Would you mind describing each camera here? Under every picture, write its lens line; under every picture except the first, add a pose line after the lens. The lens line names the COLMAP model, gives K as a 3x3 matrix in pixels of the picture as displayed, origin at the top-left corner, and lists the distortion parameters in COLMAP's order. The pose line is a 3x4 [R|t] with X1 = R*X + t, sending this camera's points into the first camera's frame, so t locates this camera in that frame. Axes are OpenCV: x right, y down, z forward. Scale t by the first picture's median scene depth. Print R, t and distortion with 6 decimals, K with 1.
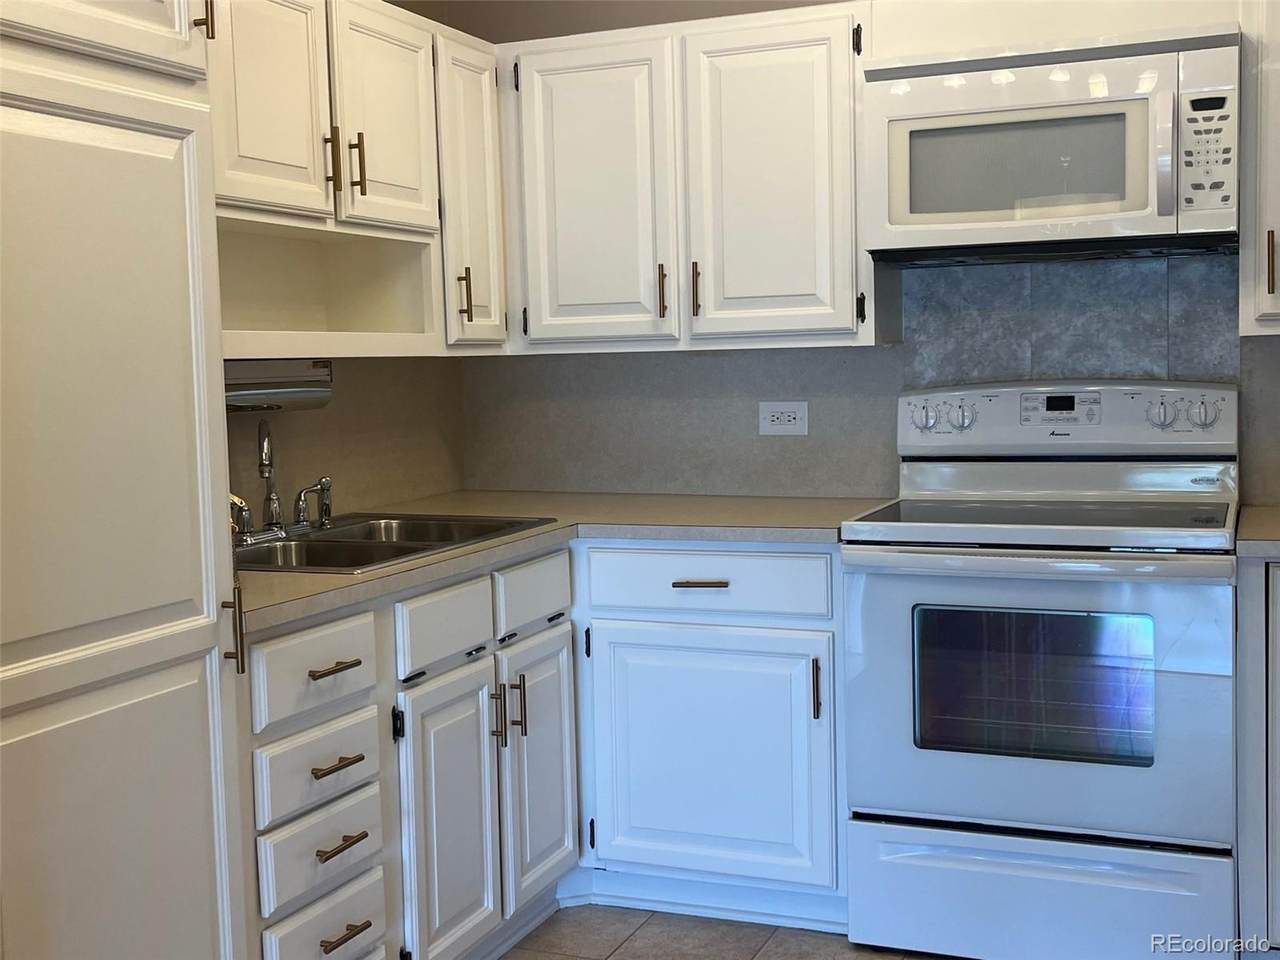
lens RADIAL K [[1521.4, 0, 616.7], [0, 1521.4, 466.2], [0, 0, 1]] dist [0.138638, -0.325847]
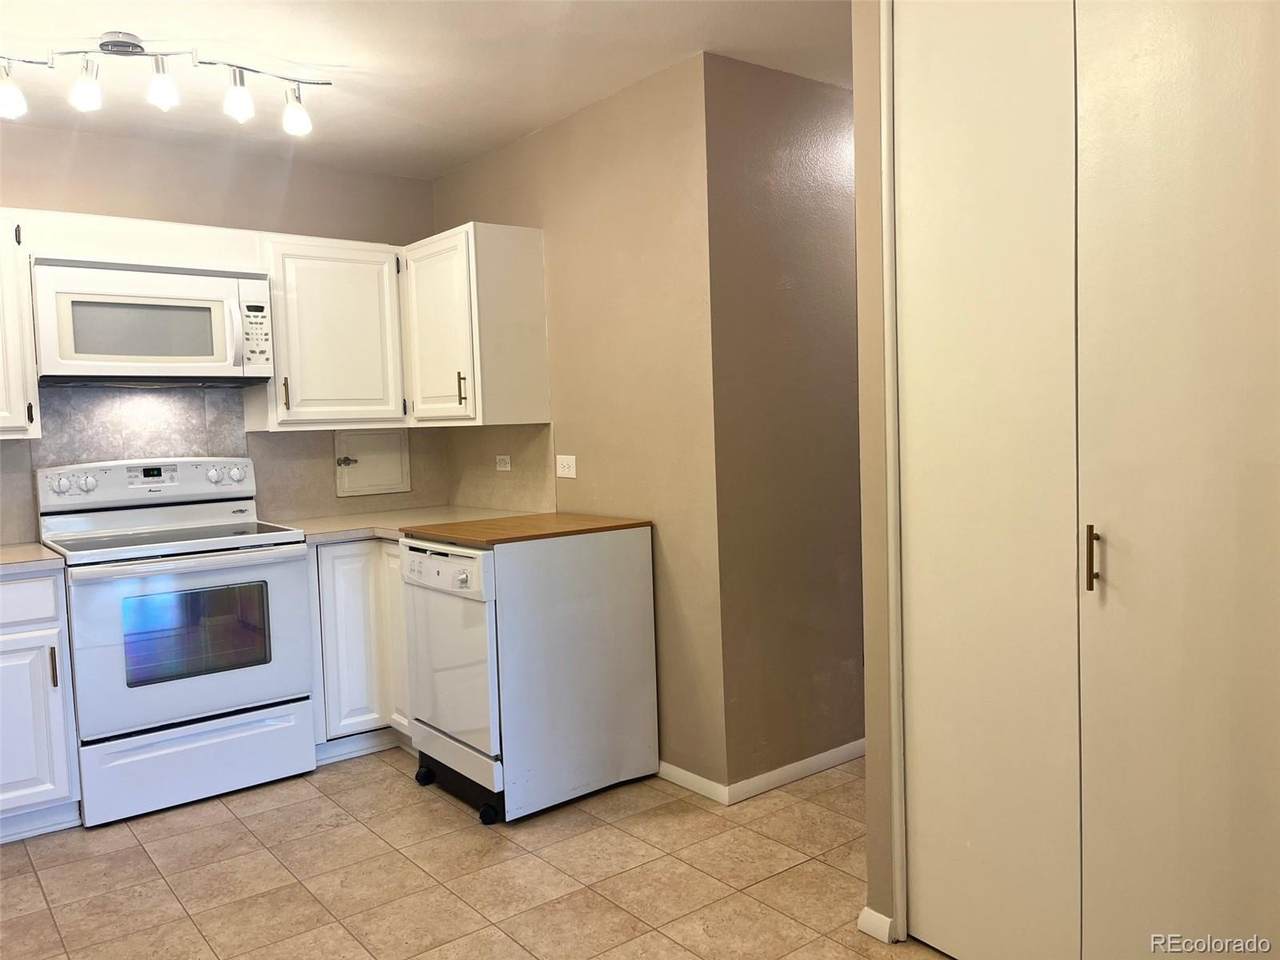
lens RADIAL K [[979.0, 0, 640.0], [0, 979.0, 480.0], [0, 0, 1]] dist [0.083770, -0.113411]
pose [[0.486150, -0.044247, 0.872755, -0.408155], [0.082266, 0.996599, 0.004701, 0.005839], [-0.869995, 0.069513, 0.488137, 0.015996]]
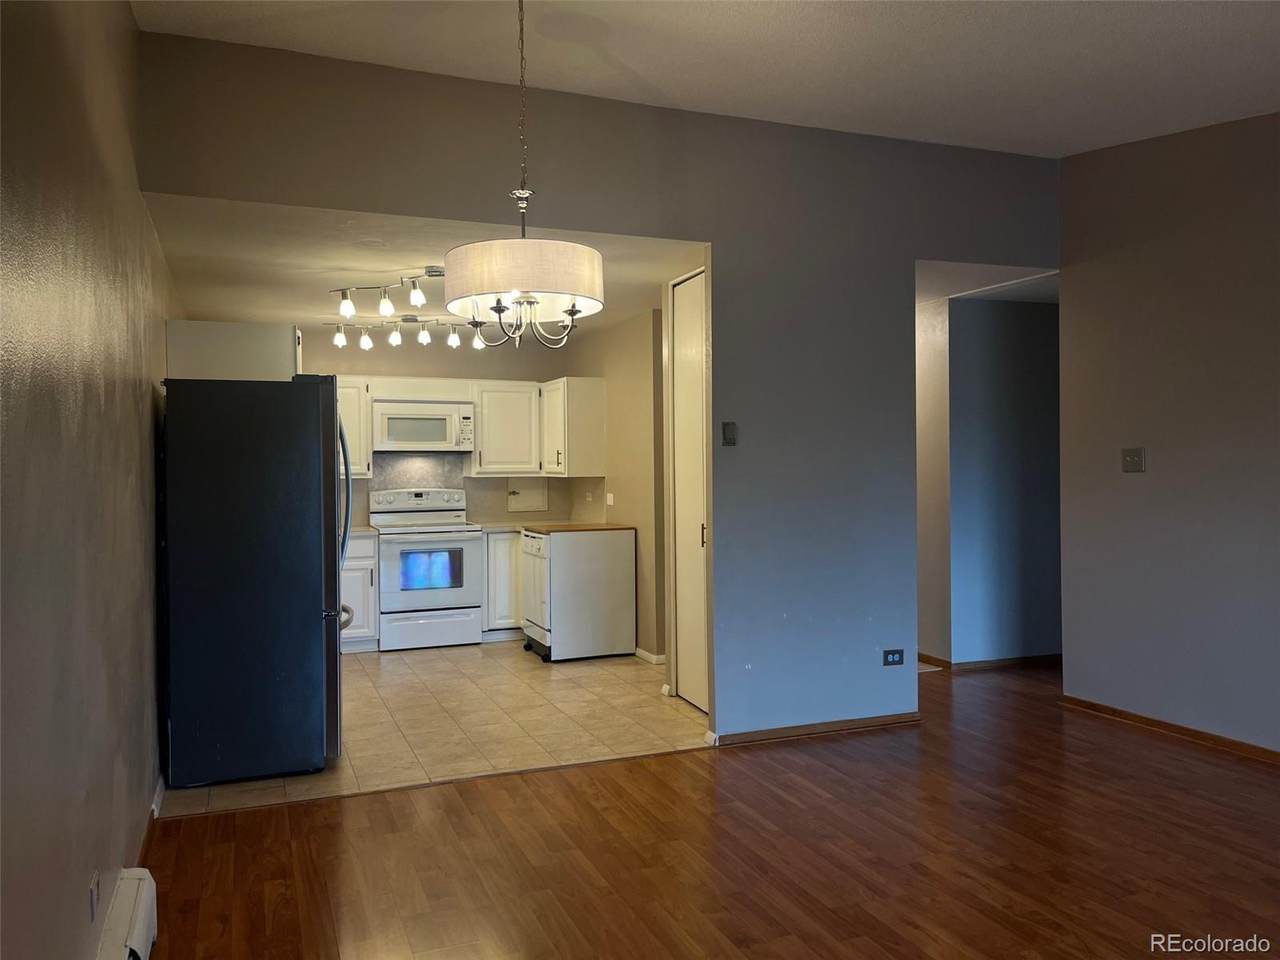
lens RADIAL K [[979.0, 0, 640.0], [0, 979.0, 480.0], [0, 0, 1]] dist [0.083770, -0.113411]
pose [[0.708003, 0.009251, 0.706149, -0.960586], [0.039639, 0.997817, -0.052815, 0.063866], [-0.705096, 0.065384, 0.706091, -0.957162]]
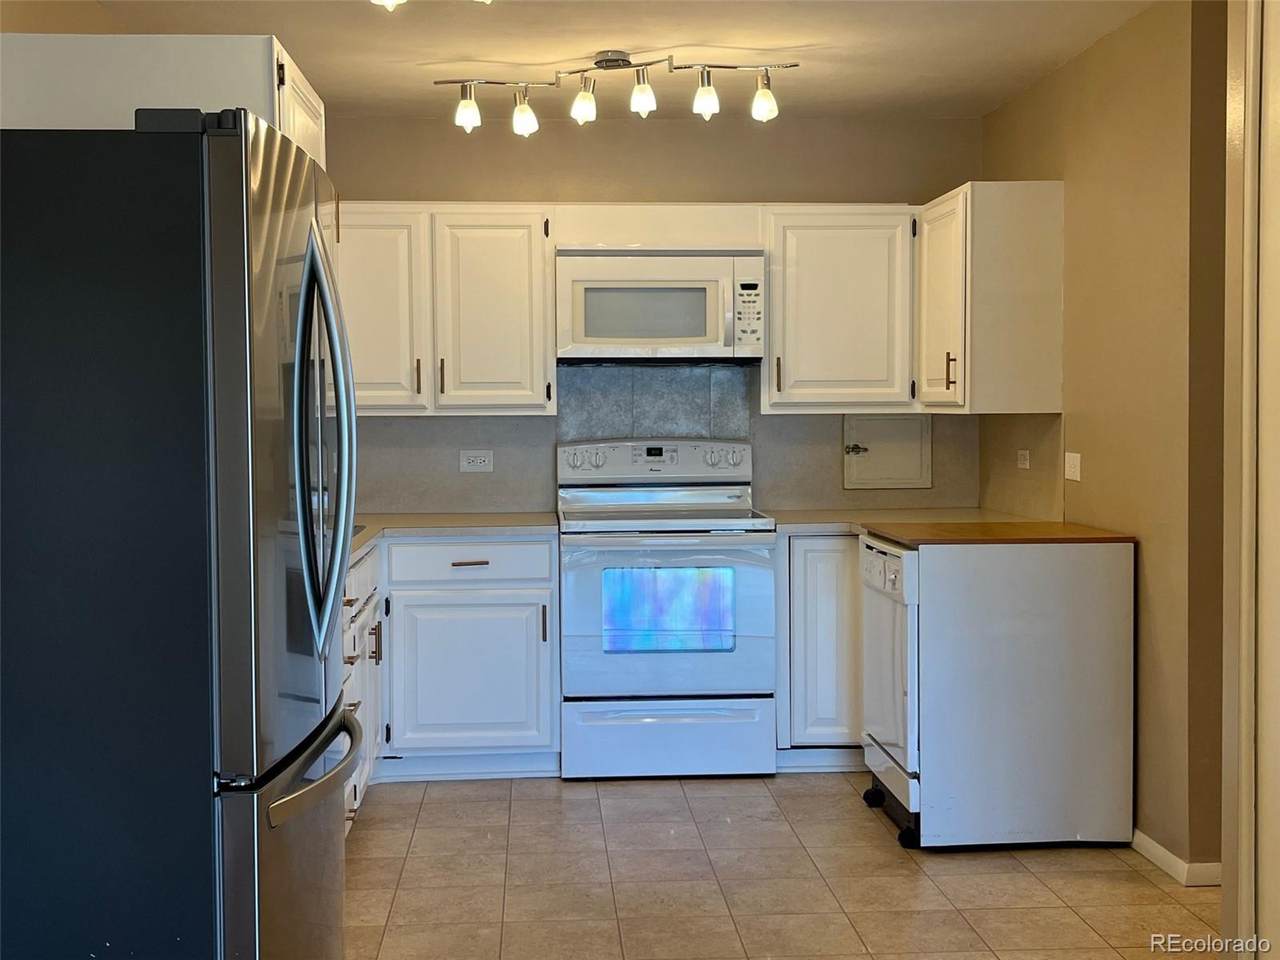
lens RADIAL K [[1521.4, 0, 616.7], [0, 1521.4, 466.2], [0, 0, 1]] dist [0.138638, -0.325847]
pose [[0.897495, 0.002395, 0.441019, -0.494861], [0.015020, 0.999239, -0.035995, 0.034721], [-0.440769, 0.038929, 0.896776, -0.480597]]
